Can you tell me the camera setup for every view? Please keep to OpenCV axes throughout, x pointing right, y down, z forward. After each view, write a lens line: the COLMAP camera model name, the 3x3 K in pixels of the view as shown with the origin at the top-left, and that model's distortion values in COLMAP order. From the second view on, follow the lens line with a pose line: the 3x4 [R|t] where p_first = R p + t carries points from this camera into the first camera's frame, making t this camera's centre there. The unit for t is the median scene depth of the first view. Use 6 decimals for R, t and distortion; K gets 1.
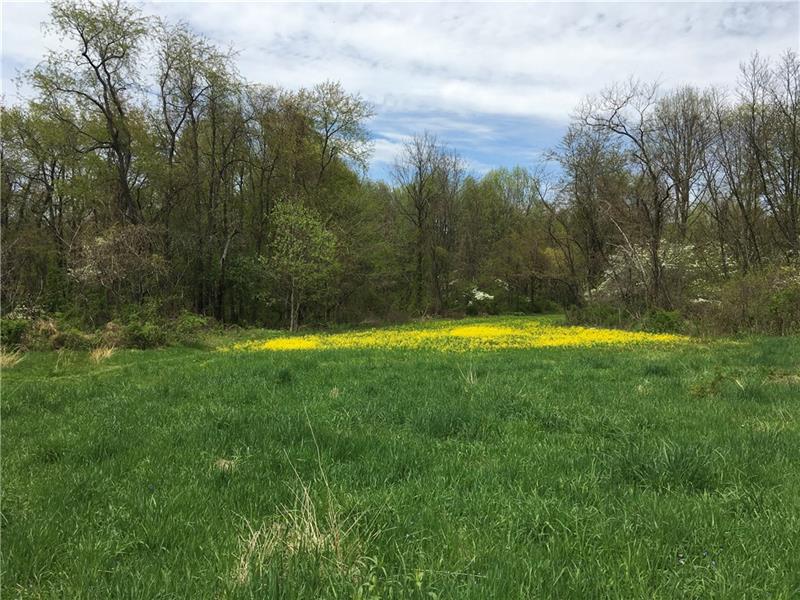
lens RADIAL K [[675.6, 0, 400.0], [0, 675.6, 299.4], [0, 0, 1]] dist [0.083368, 0.001603]
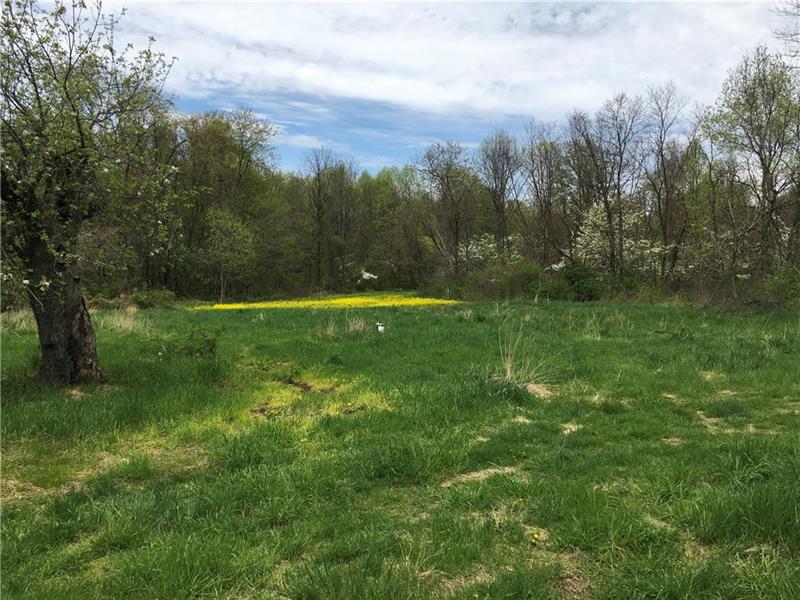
lens RADIAL K [[675.6, 0, 399.9], [0, 675.6, 304.4], [0, 0, 1]] dist [0.083368, 0.001603]
pose [[0.991656, -0.006785, 0.128731, 0.017551], [0.001609, 0.999188, 0.040263, -0.003146], [-0.128900, -0.039720, 0.990862, -0.305999]]
